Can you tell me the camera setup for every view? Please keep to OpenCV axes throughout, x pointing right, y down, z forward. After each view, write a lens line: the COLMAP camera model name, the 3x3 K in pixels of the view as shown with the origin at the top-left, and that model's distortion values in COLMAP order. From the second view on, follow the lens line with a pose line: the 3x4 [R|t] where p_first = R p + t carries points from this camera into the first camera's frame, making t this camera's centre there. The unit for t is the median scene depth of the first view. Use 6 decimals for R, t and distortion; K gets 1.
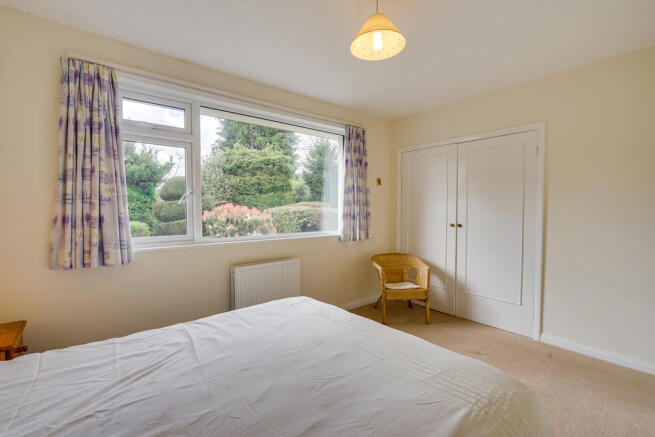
lens RADIAL K [[295.1, 0, 327.5], [0, 295.1, 218.5], [0, 0, 1]] dist [-0.002616, 0.000036]
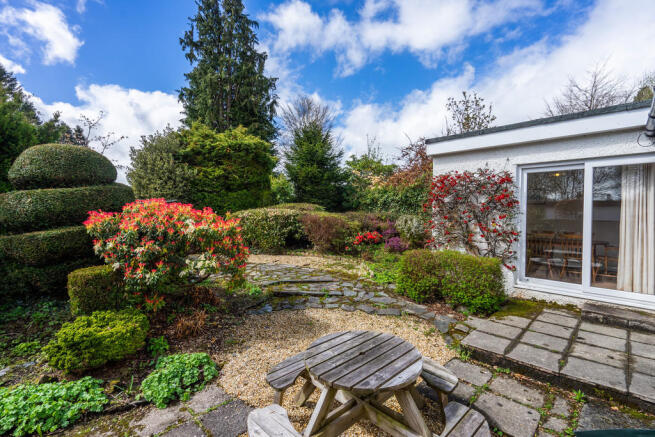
lens RADIAL K [[295.1, 0, 327.5], [0, 295.1, 218.5], [0, 0, 1]] dist [-0.002616, 0.000036]
pose [[0.996425, 0.013582, 0.083380, -0.043838], [-0.012035, 0.999746, -0.019036, -0.005717], [-0.083617, 0.017965, 0.996336, 0.264289]]
